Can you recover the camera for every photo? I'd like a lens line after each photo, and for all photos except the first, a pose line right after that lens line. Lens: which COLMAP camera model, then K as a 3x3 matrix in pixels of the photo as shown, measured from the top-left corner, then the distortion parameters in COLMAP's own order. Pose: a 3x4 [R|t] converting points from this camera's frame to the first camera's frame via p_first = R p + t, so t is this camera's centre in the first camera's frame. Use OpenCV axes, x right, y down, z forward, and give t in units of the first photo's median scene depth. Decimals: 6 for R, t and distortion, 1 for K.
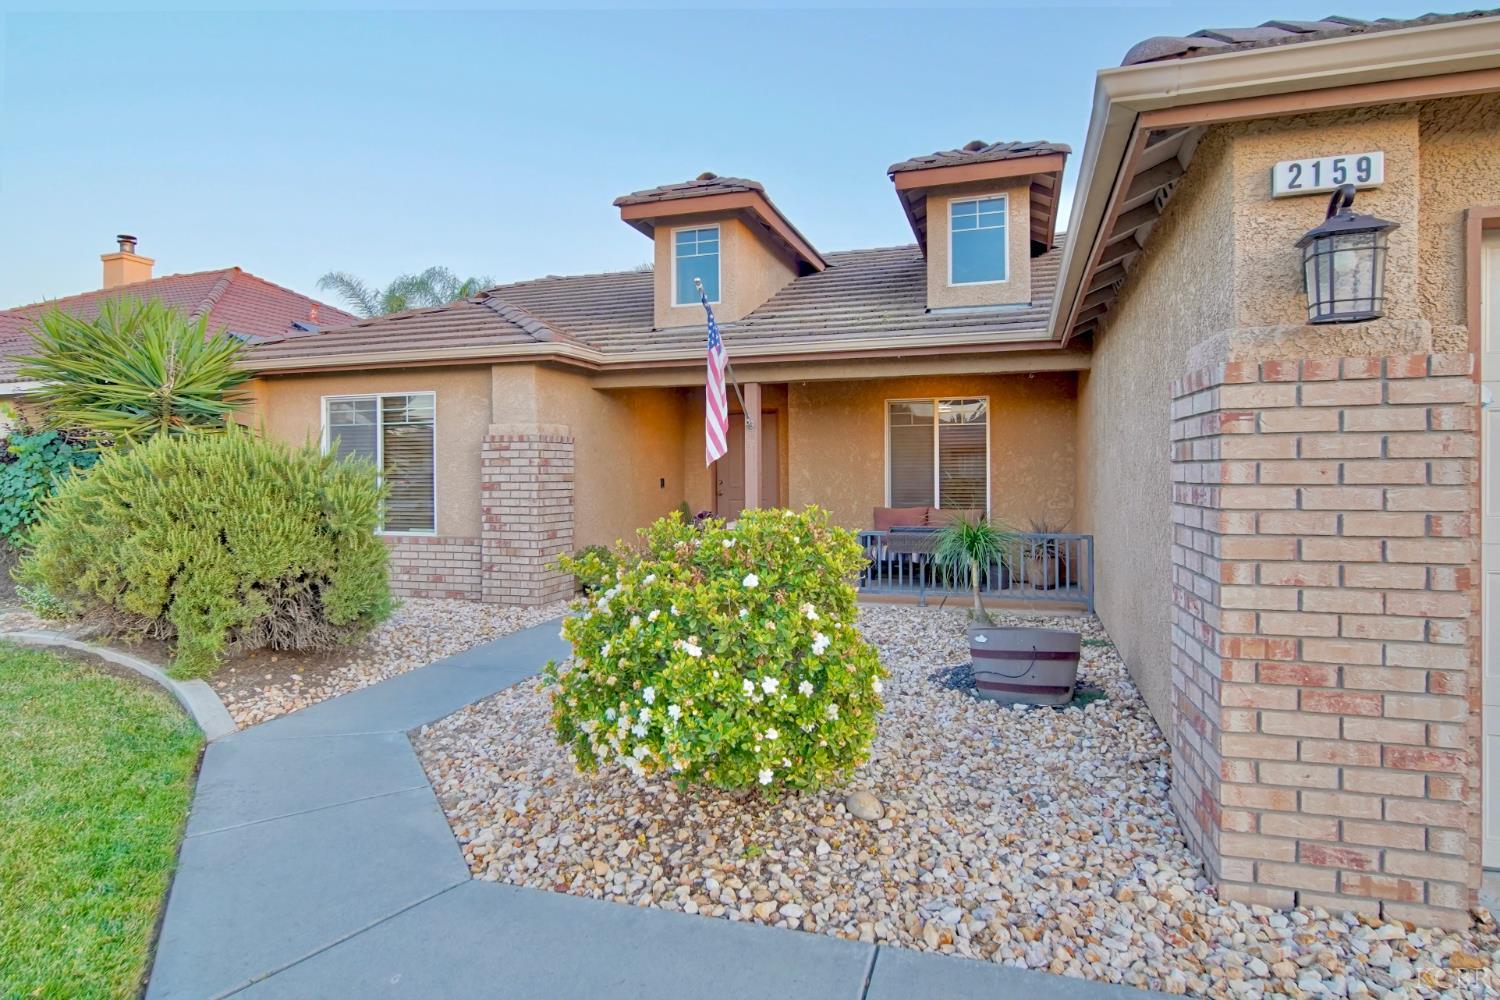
lens RADIAL K [[837.2, 0, 739.2], [0, 837.2, 473.9], [0, 0, 1]] dist [-0.006143, 0.000059]
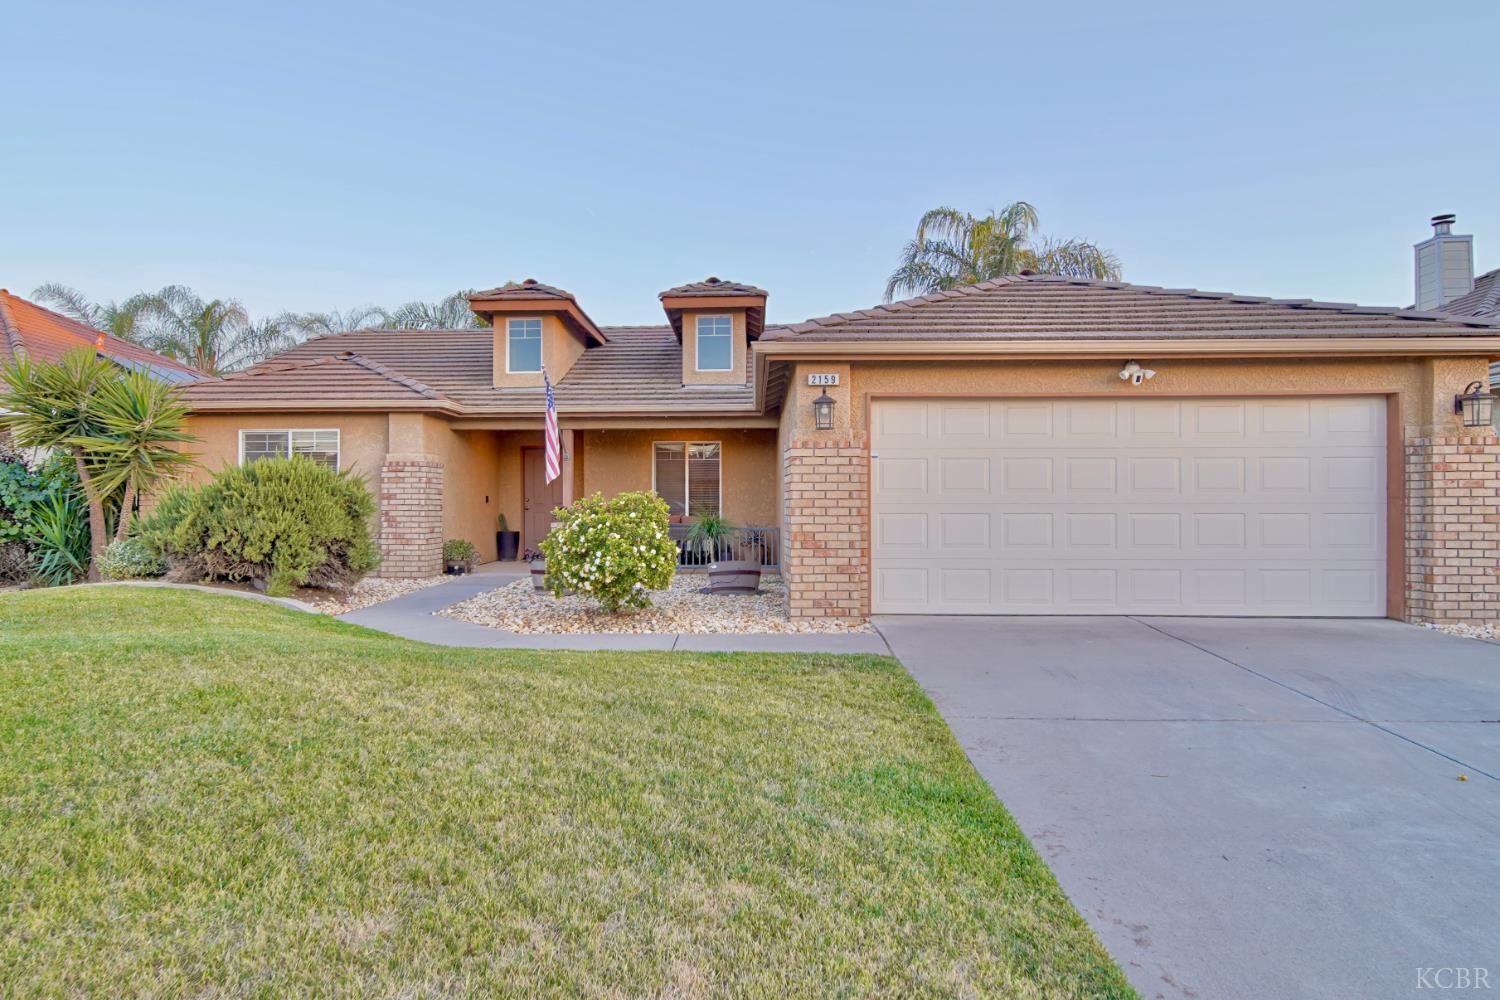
lens RADIAL K [[837.2, 0, 739.2], [0, 837.2, 473.9], [0, 0, 1]] dist [-0.006143, 0.000059]
pose [[0.953770, 0.013262, 0.300243, -0.154402], [-0.001419, 0.999213, -0.039629, 0.032113], [-0.300533, 0.037370, 0.953039, -0.560159]]
